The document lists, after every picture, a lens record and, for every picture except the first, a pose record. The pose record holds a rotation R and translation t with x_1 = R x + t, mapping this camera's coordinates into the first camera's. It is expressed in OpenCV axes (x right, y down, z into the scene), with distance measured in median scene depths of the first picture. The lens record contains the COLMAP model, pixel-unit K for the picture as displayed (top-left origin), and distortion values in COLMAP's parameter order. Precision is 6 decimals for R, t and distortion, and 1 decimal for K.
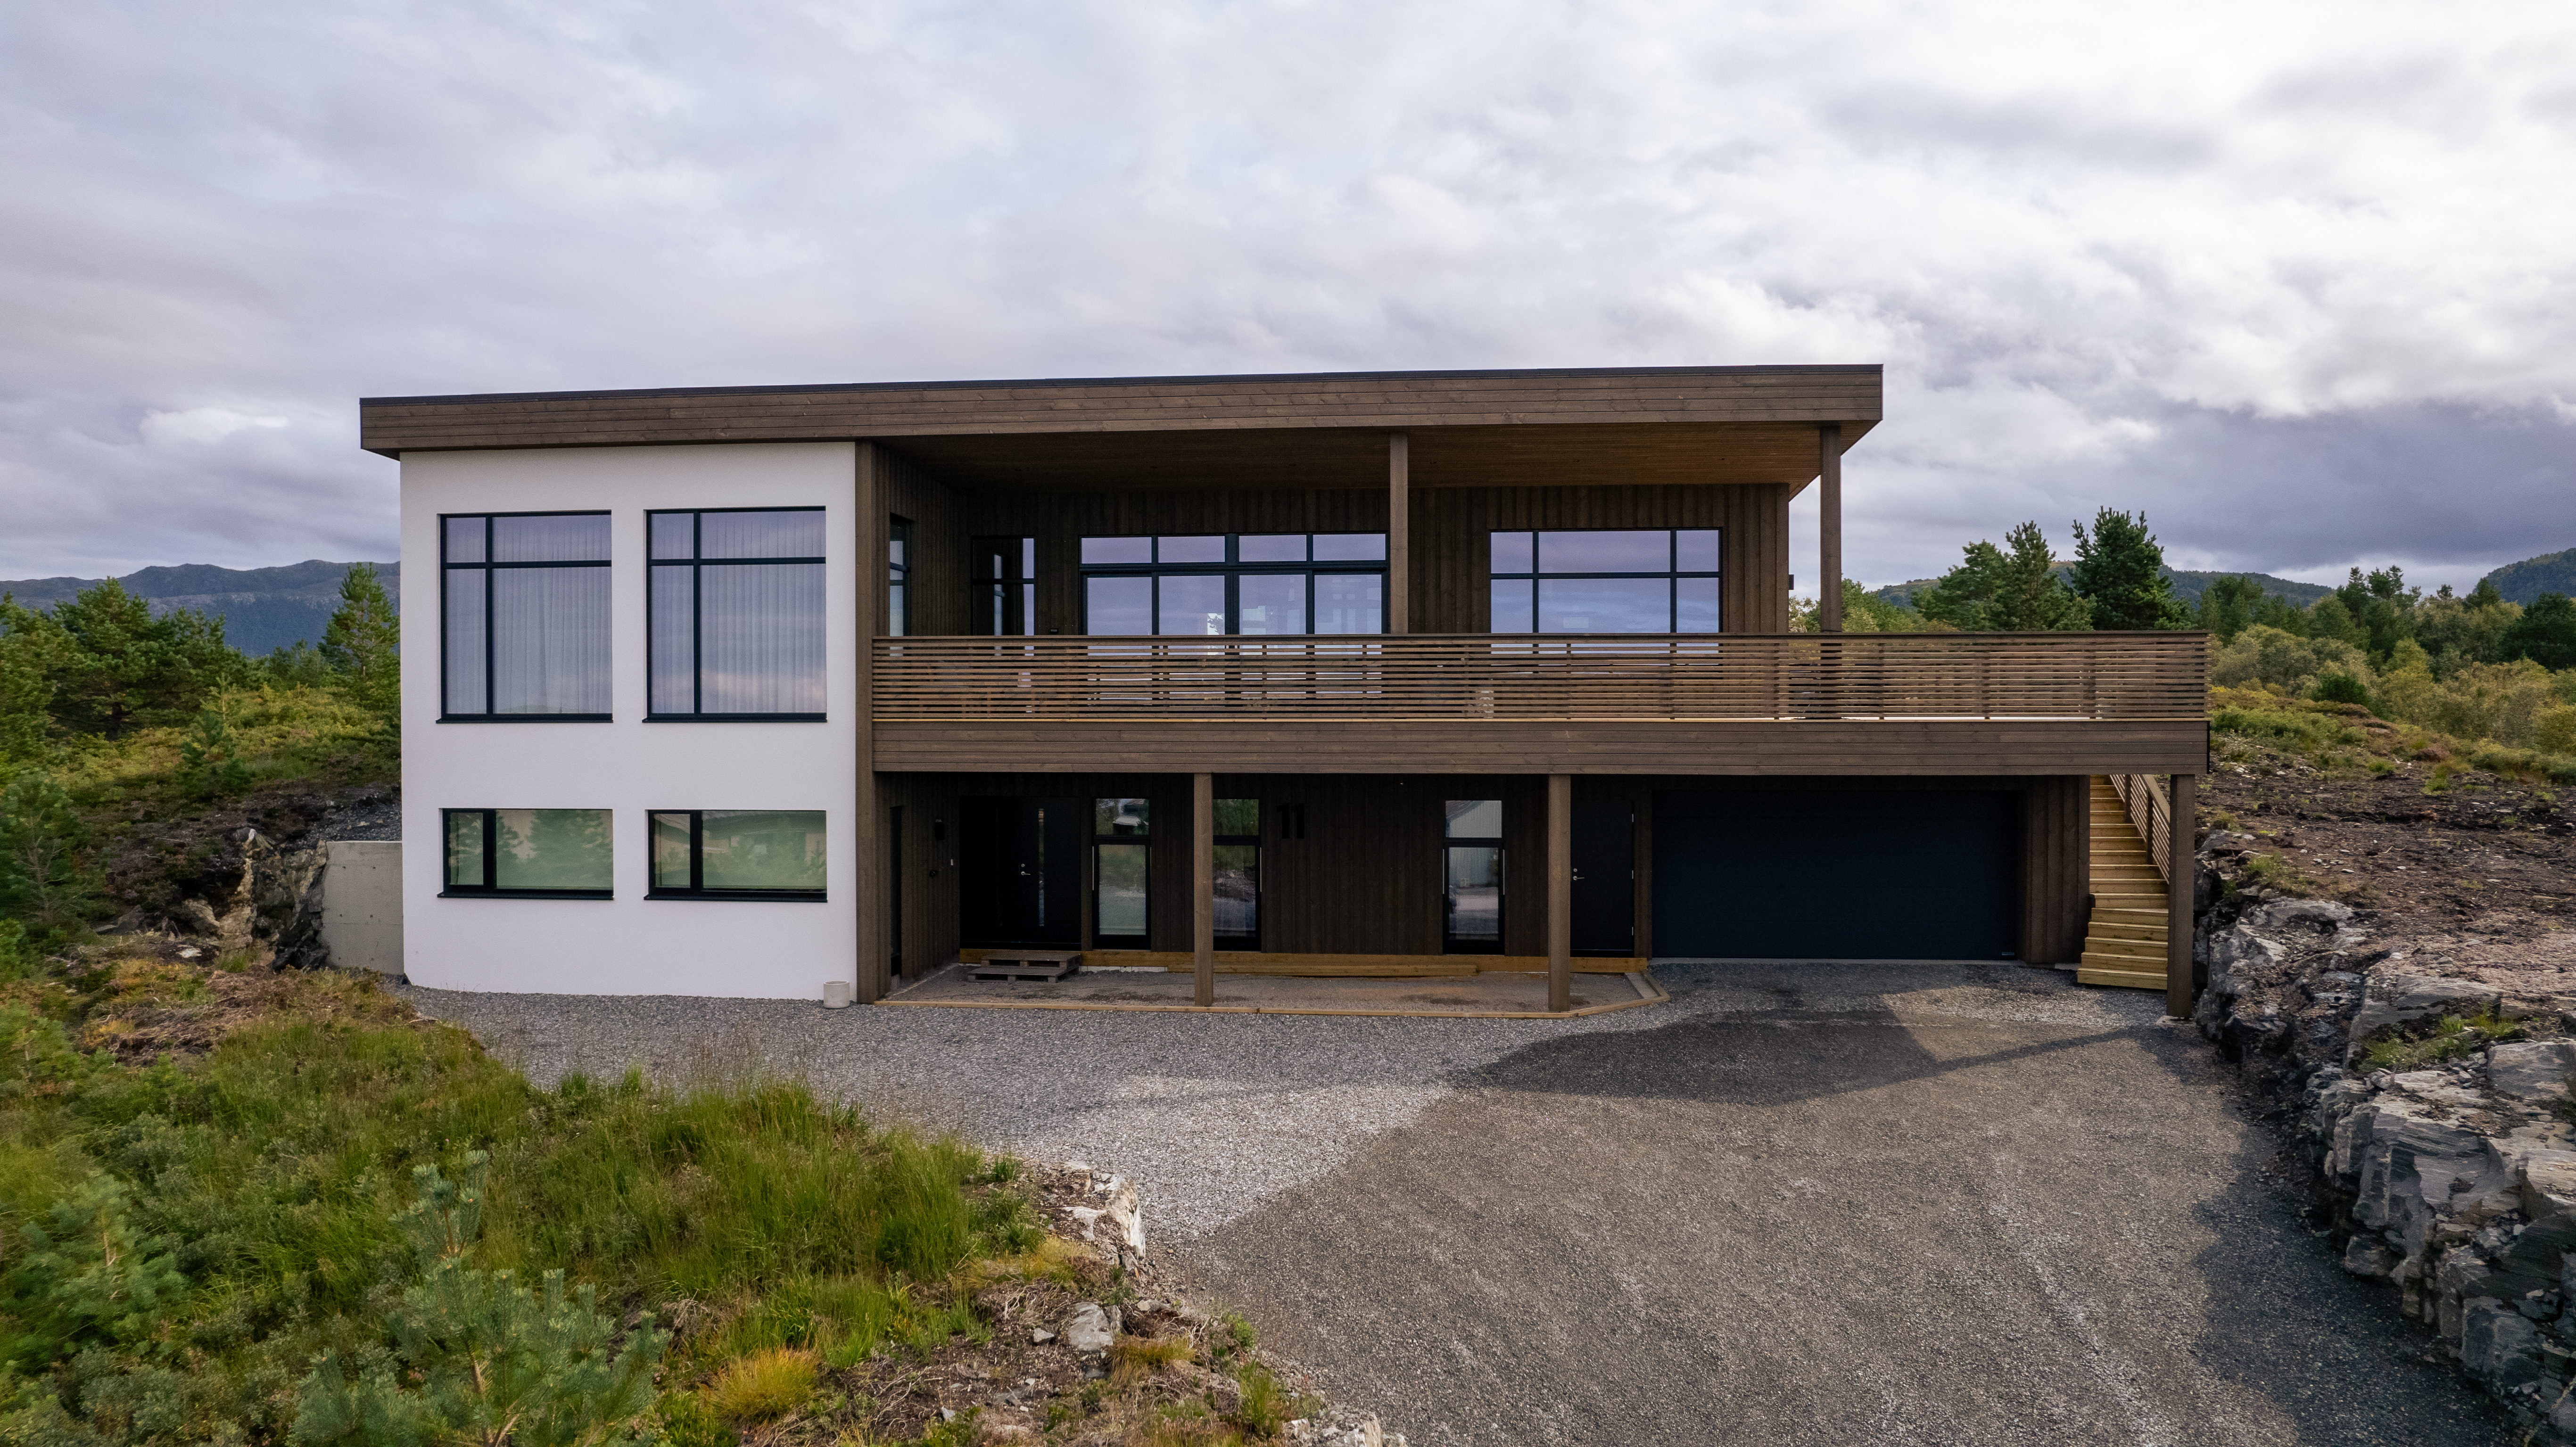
lens RADIAL K [[1656.3, 0, 1288.0], [0, 1656.3, 723.5], [0, 0, 1]] dist [-0.087537, 0.081792]
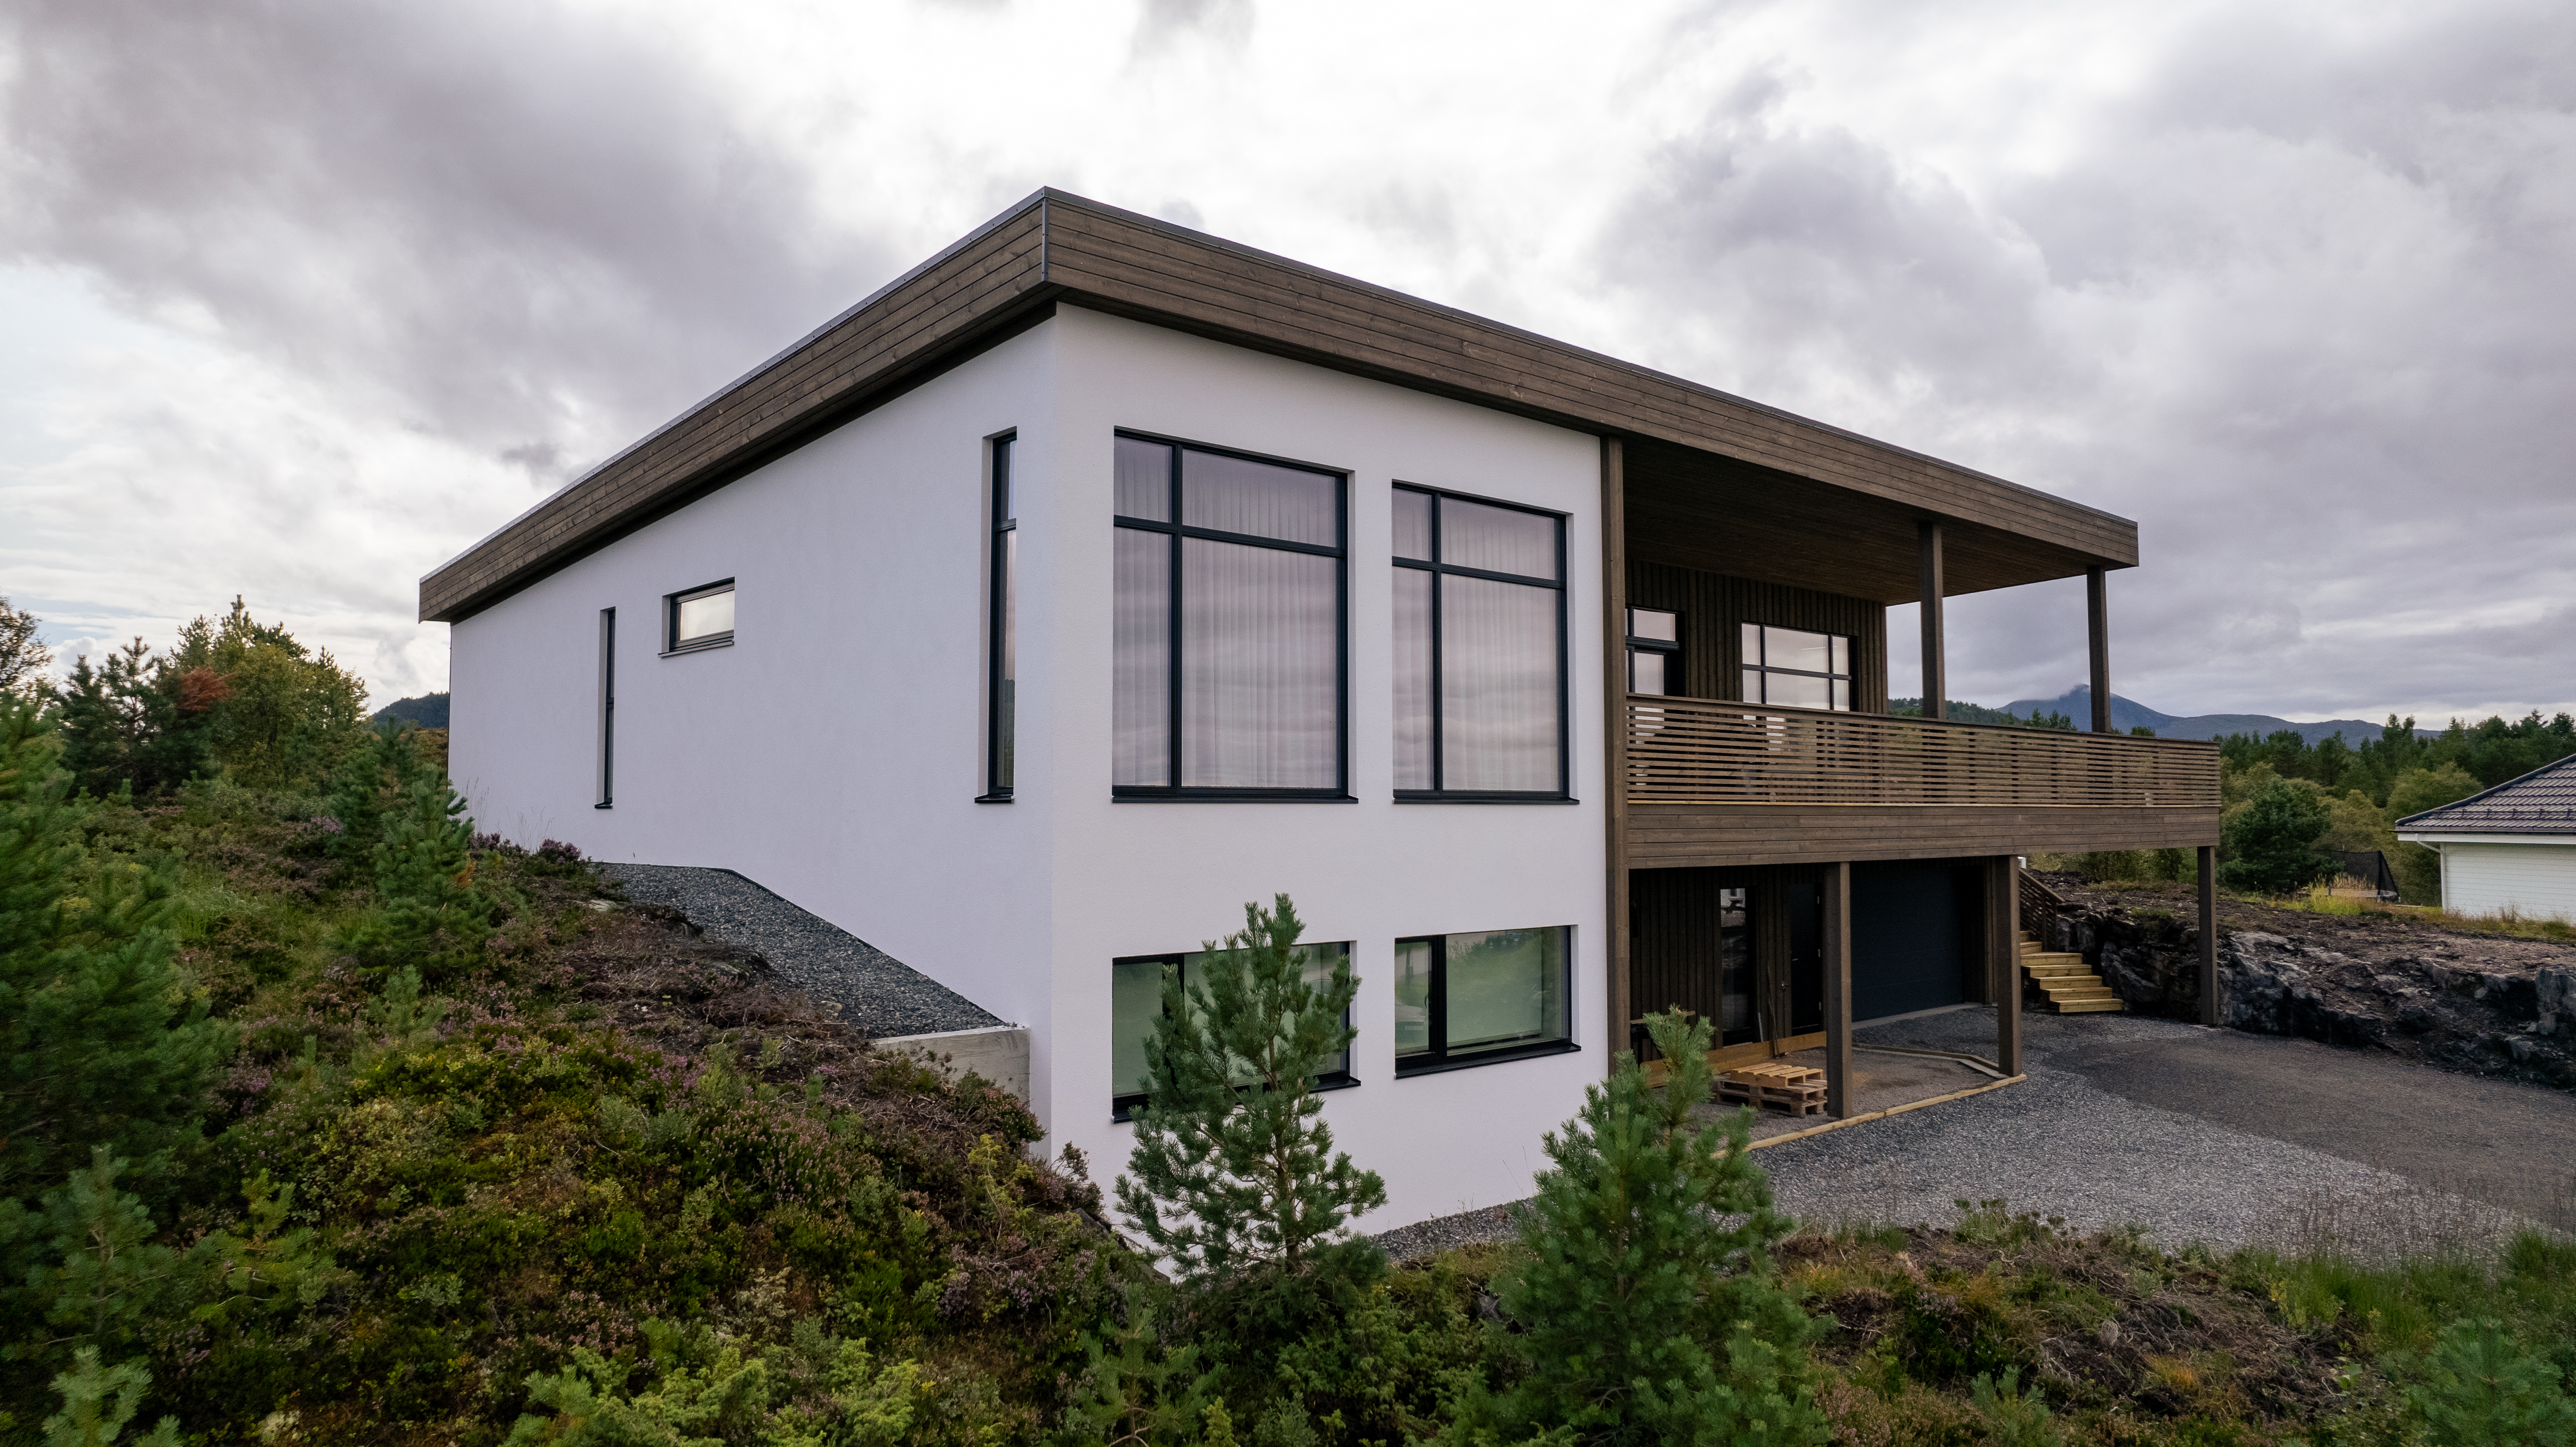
lens RADIAL K [[1656.3, 0, 1288.0], [0, 1656.3, 723.5], [0, 0, 1]] dist [-0.087537, 0.081792]
pose [[0.674624, 0.041749, 0.736980, -0.914978], [0.007715, 0.997946, -0.063595, 0.008722], [-0.738121, 0.048588, 0.672916, 0.595424]]
